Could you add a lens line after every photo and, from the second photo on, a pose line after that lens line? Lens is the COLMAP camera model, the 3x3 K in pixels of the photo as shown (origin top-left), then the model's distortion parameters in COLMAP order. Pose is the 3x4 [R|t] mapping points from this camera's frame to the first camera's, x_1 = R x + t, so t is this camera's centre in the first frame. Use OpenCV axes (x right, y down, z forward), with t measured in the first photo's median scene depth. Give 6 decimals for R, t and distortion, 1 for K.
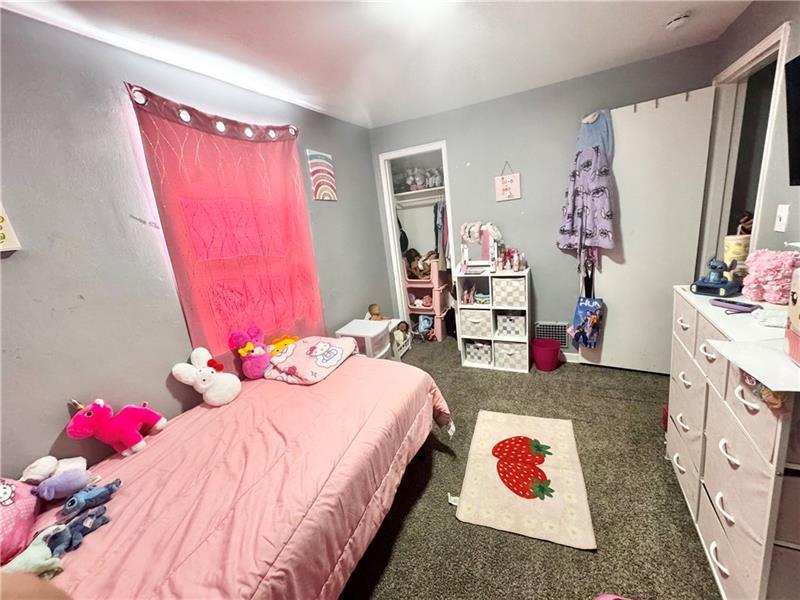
lens RADIAL K [[319.9, 0, 397.2], [0, 319.9, 301.1], [0, 0, 1]] dist [0.000111, 0.000212]
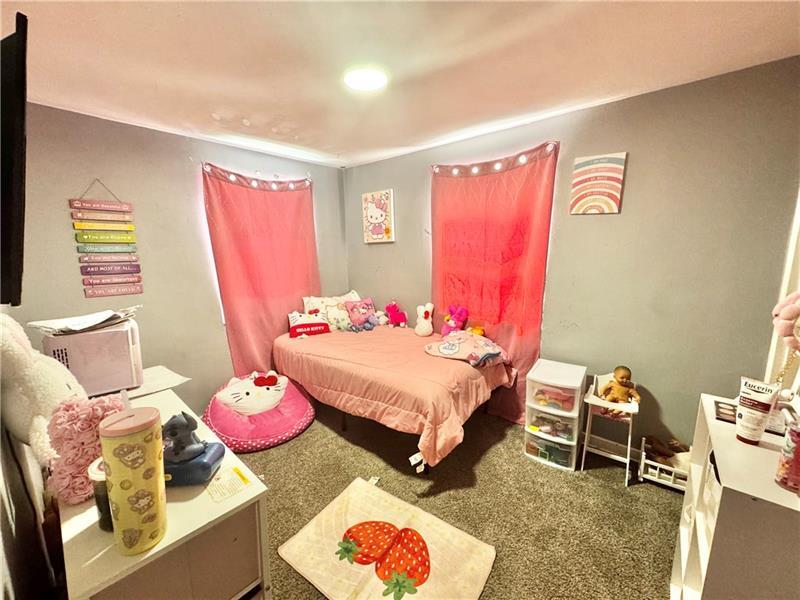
lens RADIAL K [[319.9, 0, 397.2], [0, 319.9, 301.1], [0, 0, 1]] dist [0.000111, 0.000212]
pose [[-0.240414, 0.278876, -0.929747, 0.869276], [-0.216798, 0.918217, 0.331477, -0.330074], [0.946150, 0.281259, -0.160292, 0.872922]]
